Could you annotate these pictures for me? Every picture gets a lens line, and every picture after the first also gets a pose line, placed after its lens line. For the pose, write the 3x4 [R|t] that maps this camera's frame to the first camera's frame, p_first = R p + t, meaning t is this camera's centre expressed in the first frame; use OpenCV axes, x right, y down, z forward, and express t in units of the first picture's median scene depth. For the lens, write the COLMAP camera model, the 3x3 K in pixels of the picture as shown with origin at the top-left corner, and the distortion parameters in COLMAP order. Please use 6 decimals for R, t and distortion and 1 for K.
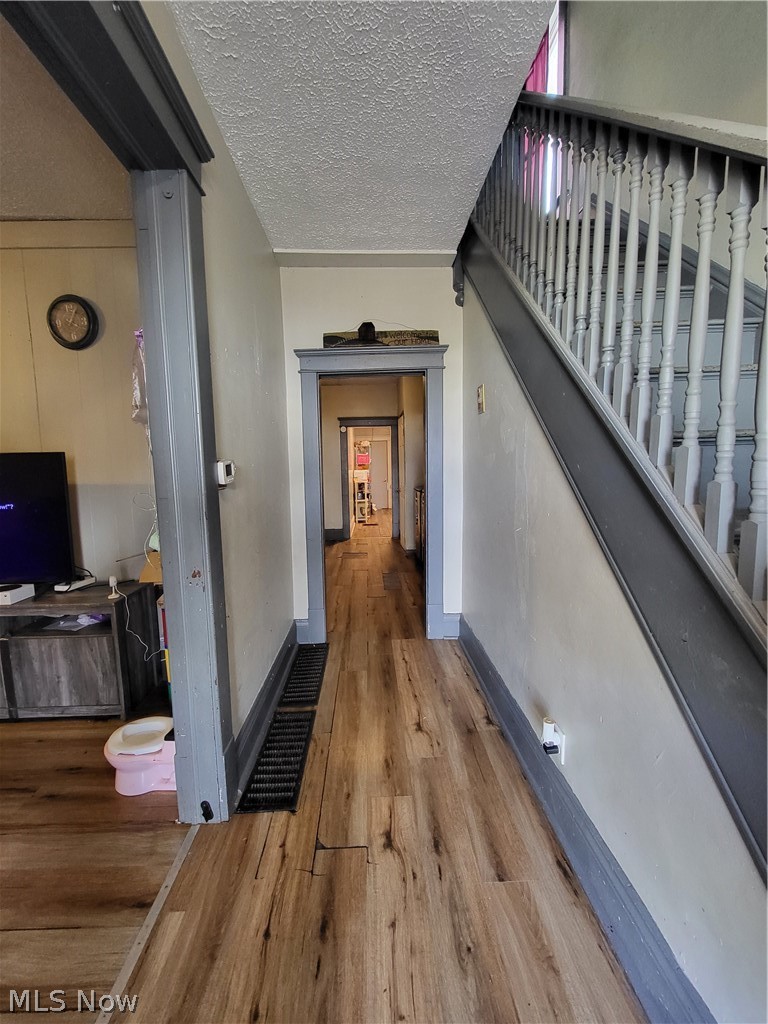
lens RADIAL K [[402.4, 0, 377.3], [0, 402.4, 506.2], [0, 0, 1]] dist [-0.000430, -0.000097]
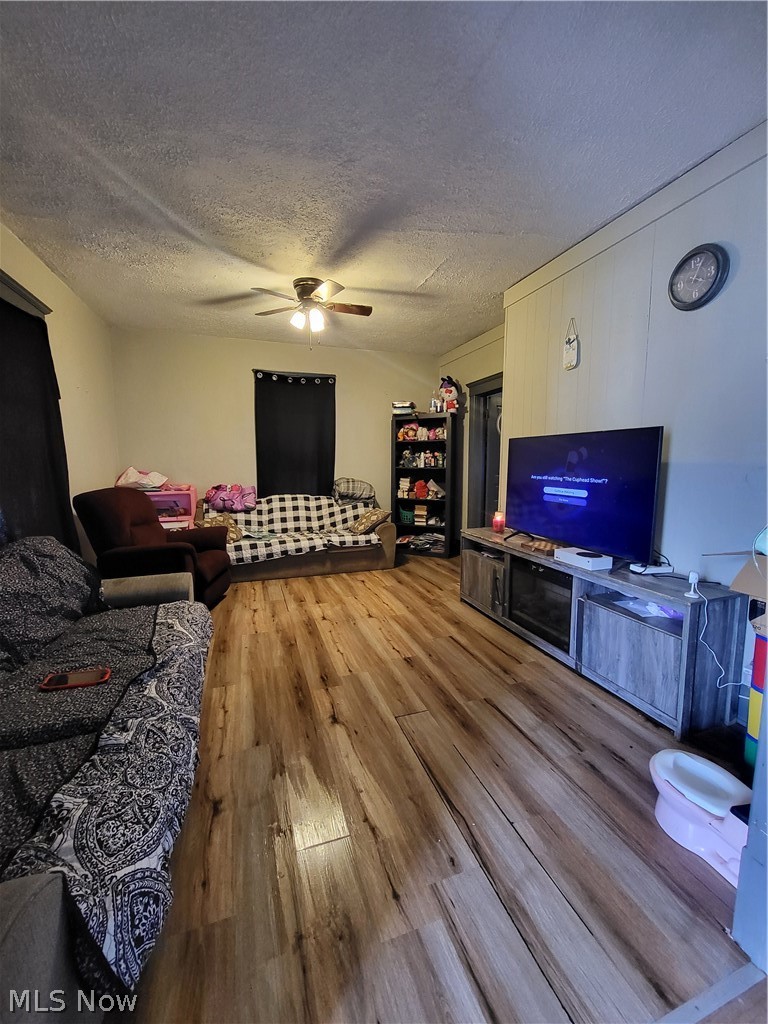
lens RADIAL K [[402.4, 0, 377.3], [0, 402.4, 506.2], [0, 0, 1]] dist [-0.000430, -0.000097]
pose [[0.298719, 0.125398, -0.946067, -0.076149], [-0.097126, 0.990177, 0.100577, 0.018470], [0.949386, 0.061843, 0.307965, 0.102909]]
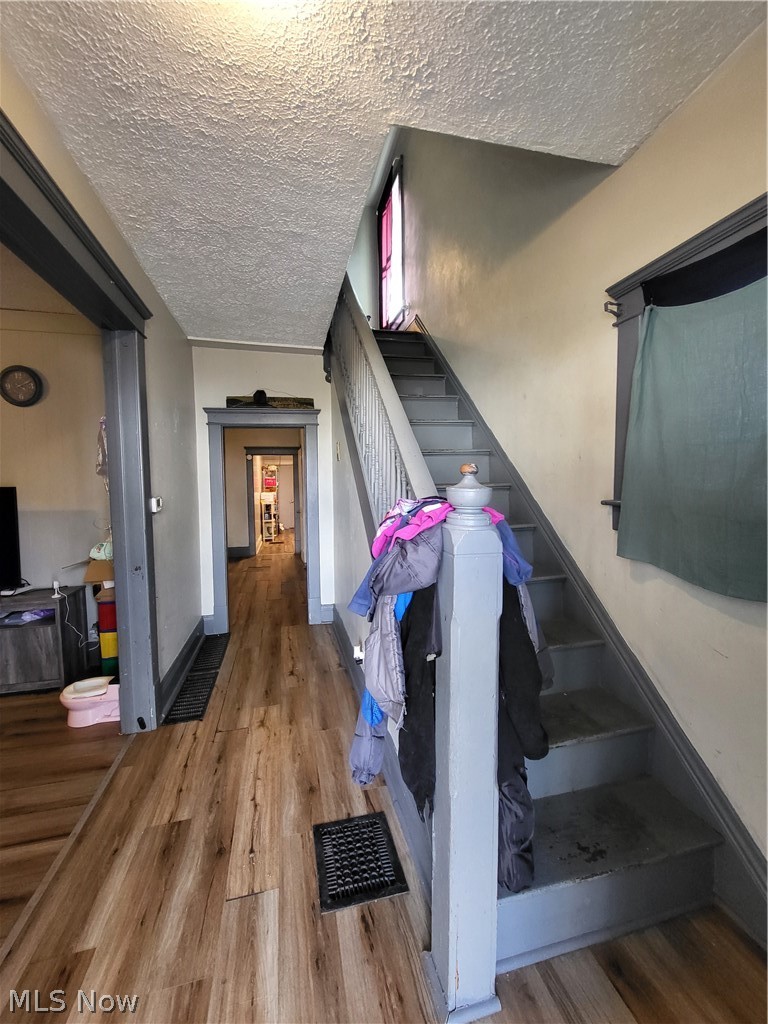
lens RADIAL K [[402.4, 0, 377.3], [0, 402.4, 506.2], [0, 0, 1]] dist [-0.000430, -0.000097]
pose [[0.978342, -0.004722, 0.206940, 0.102079], [0.014617, 0.998820, -0.046310, 0.005891], [-0.206477, 0.048332, 0.977257, -0.515464]]
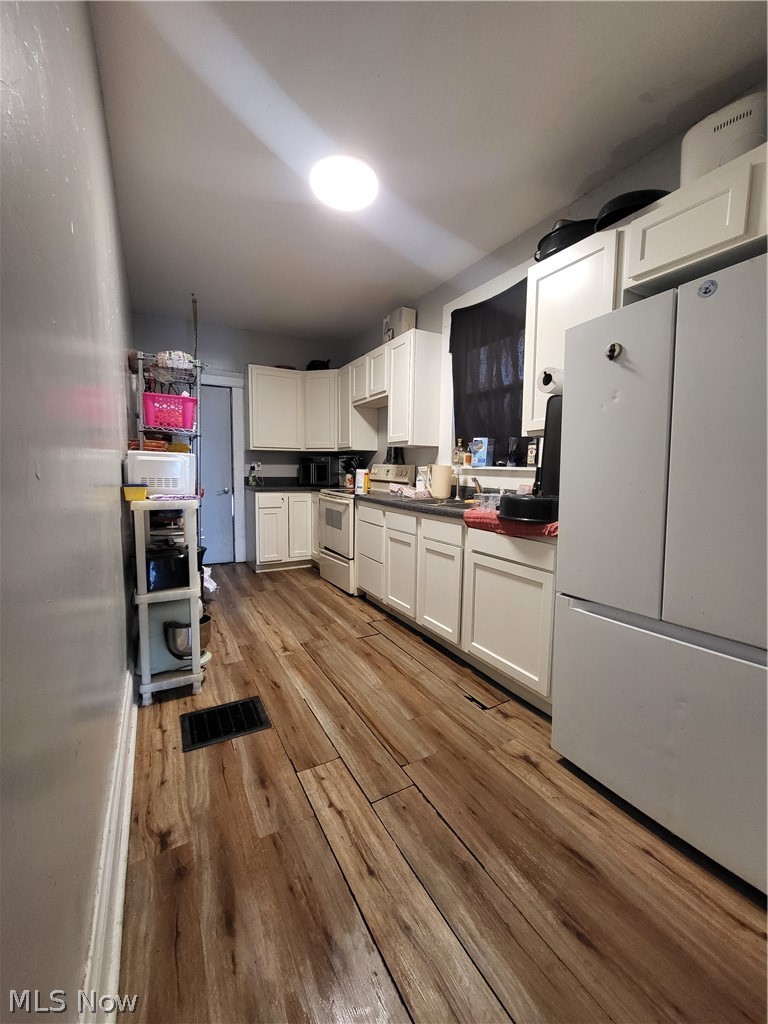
lens RADIAL K [[402.4, 0, 377.3], [0, 402.4, 506.2], [0, 0, 1]] dist [-0.000430, -0.000097]
pose [[0.888608, -0.016034, 0.458387, -0.165455], [0.019157, 0.999814, -0.002165, -0.247019], [-0.458267, 0.010705, 0.888750, 3.300608]]
